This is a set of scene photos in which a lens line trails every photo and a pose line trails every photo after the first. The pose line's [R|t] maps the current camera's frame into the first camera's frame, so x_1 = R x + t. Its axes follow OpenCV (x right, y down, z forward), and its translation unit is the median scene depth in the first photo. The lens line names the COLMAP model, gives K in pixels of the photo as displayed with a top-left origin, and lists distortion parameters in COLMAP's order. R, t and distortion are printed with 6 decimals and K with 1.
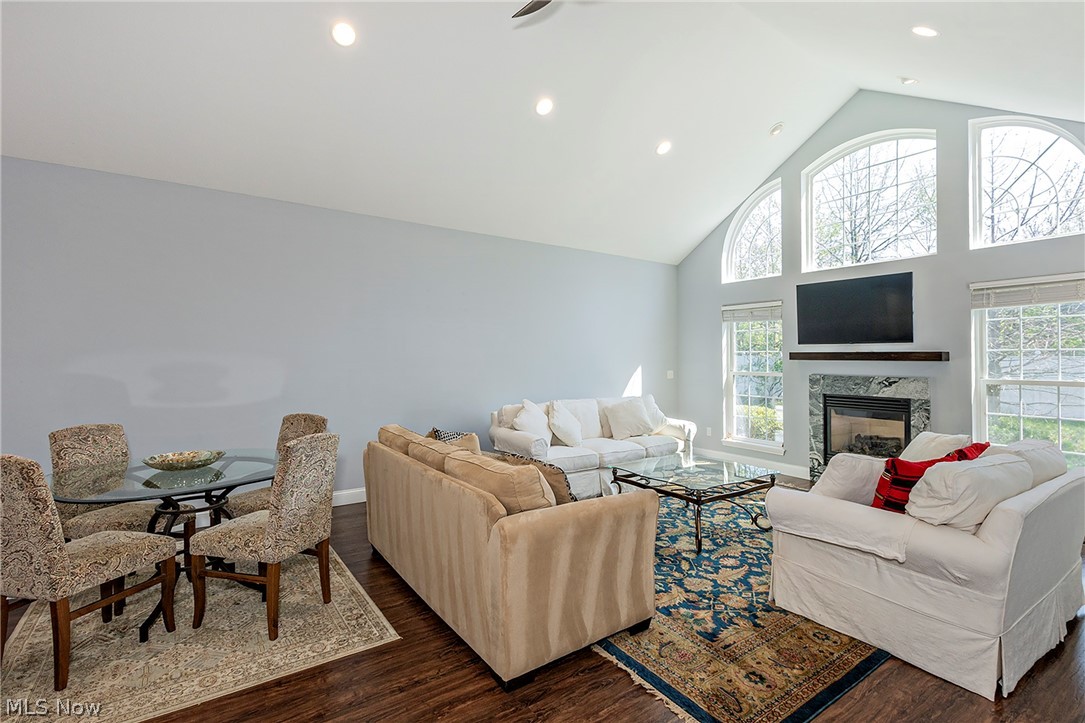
lens RADIAL K [[494.3, 0, 573.6], [0, 494.3, 354.8], [0, 0, 1]] dist [0.000788, 0.000107]
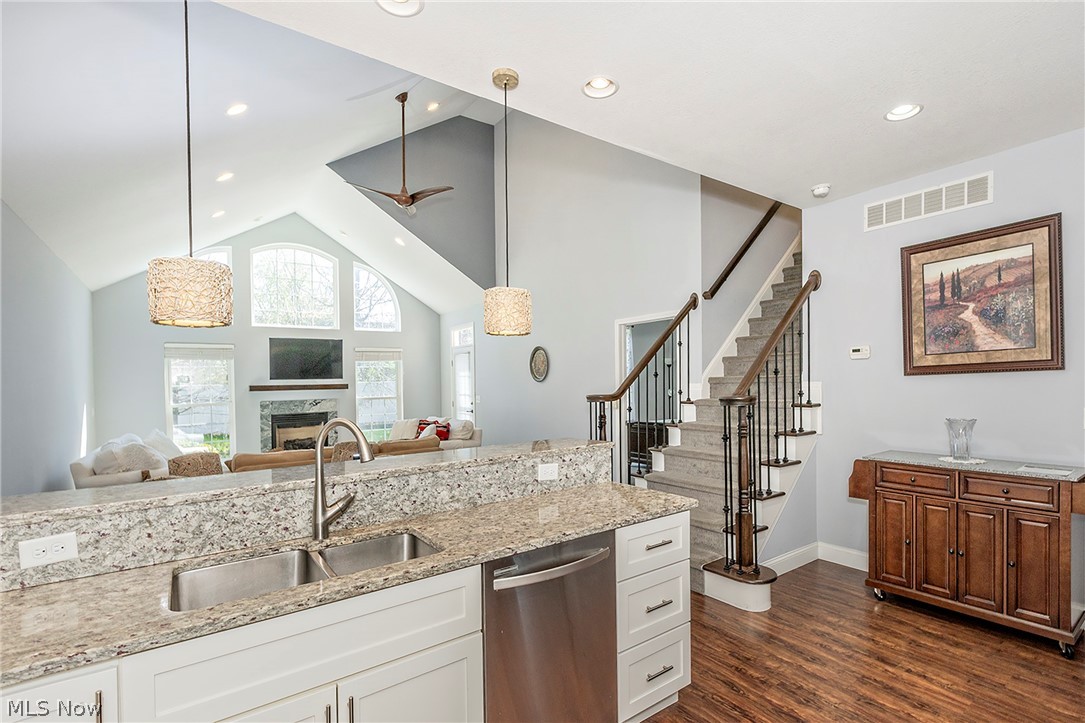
lens RADIAL K [[518.4, 0, 532.9], [0, 518.4, 390.1], [0, 0, 1]] dist [0.003193, 0.000412]
pose [[0.064117, -0.021392, 0.997713, -1.068317], [0.013944, 0.999692, 0.020539, -0.013634], [-0.997845, 0.012596, 0.064395, 0.168822]]
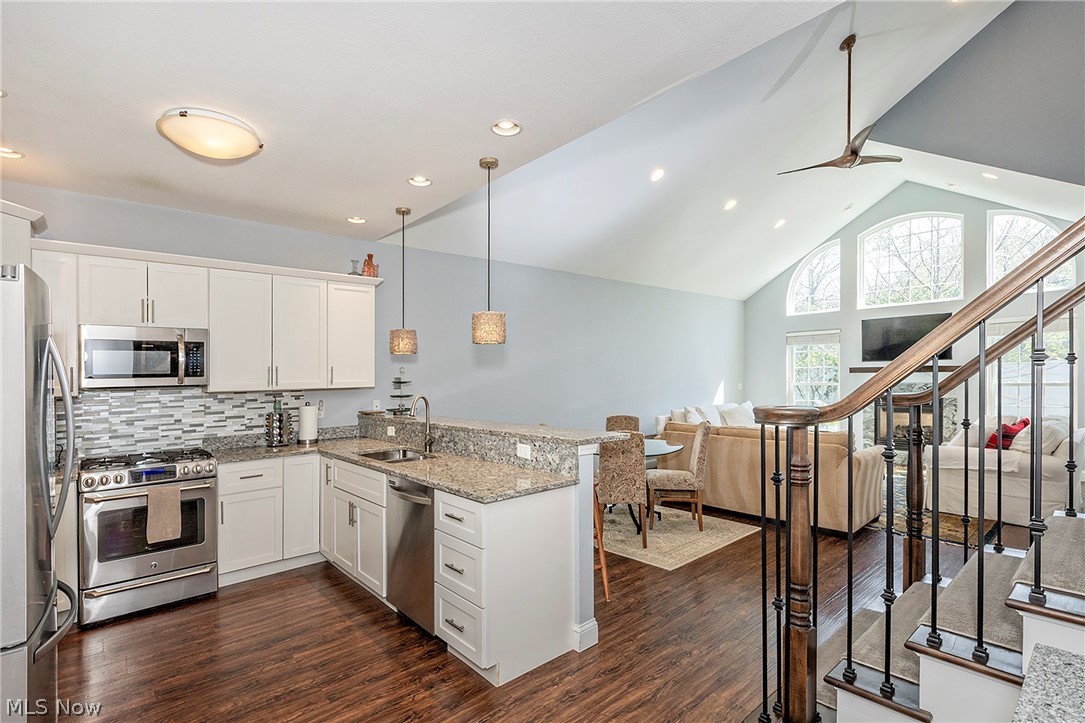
lens RADIAL K [[494.3, 0, 545.4], [0, 494.3, 389.4], [0, 0, 1]] dist [0.000788, 0.000107]
pose [[0.996424, -0.021555, 0.081696, -0.615754], [0.018130, 0.998935, 0.042440, -0.021558], [-0.082524, -0.040807, 0.995753, -0.367182]]
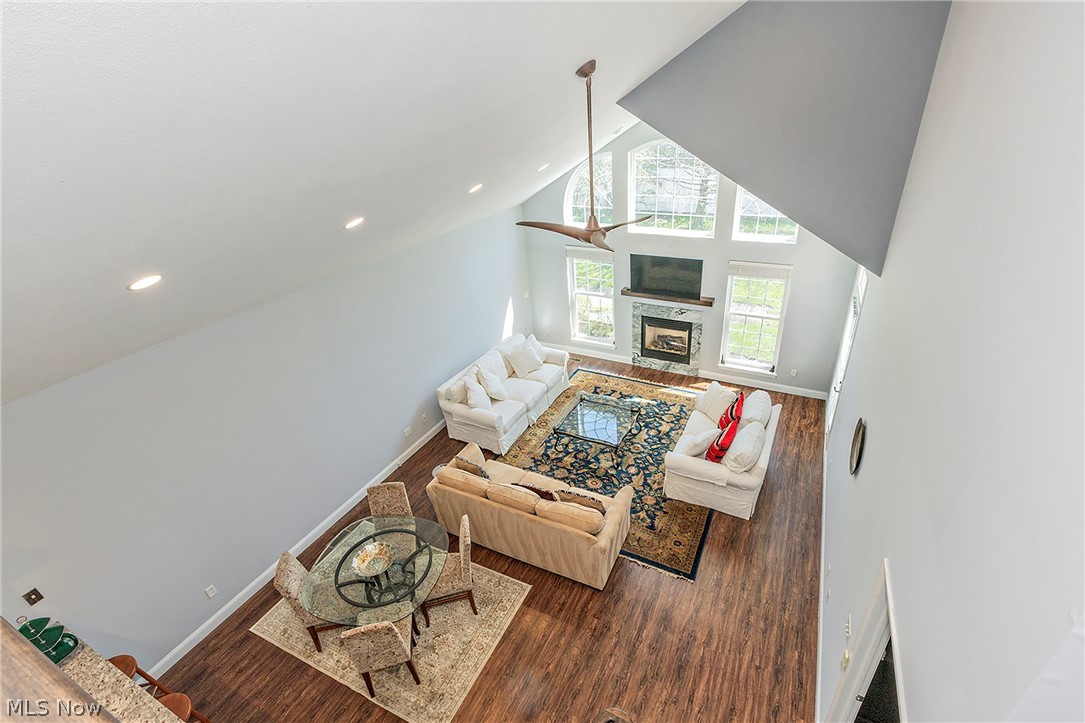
lens RADIAL K [[482.4, 0, 559.2], [0, 482.4, 359.8], [0, 0, 1]] dist [0.006763, -0.000829]
pose [[0.887999, -0.237699, 0.393646, -0.381205], [0.035320, 0.888767, 0.456996, -0.551170], [-0.458487, -0.391909, 0.797620, -0.134560]]
